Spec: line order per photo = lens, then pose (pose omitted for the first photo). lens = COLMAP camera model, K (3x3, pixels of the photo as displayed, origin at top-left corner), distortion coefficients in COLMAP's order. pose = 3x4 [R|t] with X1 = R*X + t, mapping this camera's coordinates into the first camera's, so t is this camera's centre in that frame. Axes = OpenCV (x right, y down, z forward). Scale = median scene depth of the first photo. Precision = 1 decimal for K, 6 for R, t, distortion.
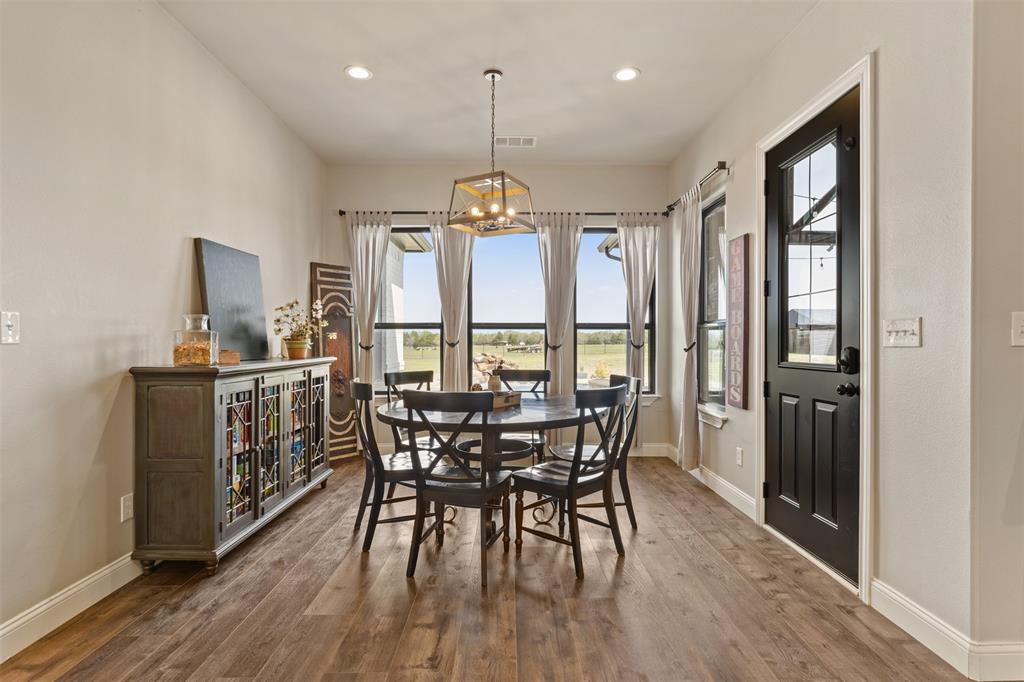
lens RADIAL K [[540.0, 0, 512.0], [0, 540.0, 341.0], [0, 0, 1]] dist [0.001635, 0.000067]
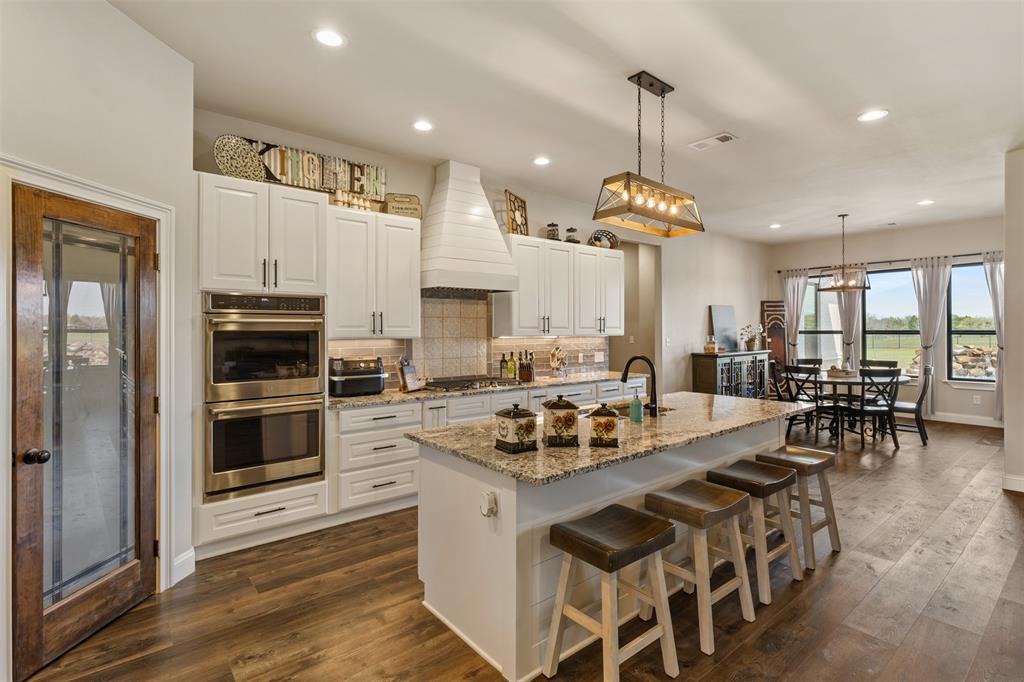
lens RADIAL K [[496.7, 0, 514.8], [0, 496.7, 331.1], [0, 0, 1]] dist [-0.000320, -0.000104]
pose [[0.642082, -0.002981, -0.766630, 0.563151], [0.007229, 0.999972, 0.002167, -0.061519], [0.766602, -0.006933, 0.642086, -1.089250]]
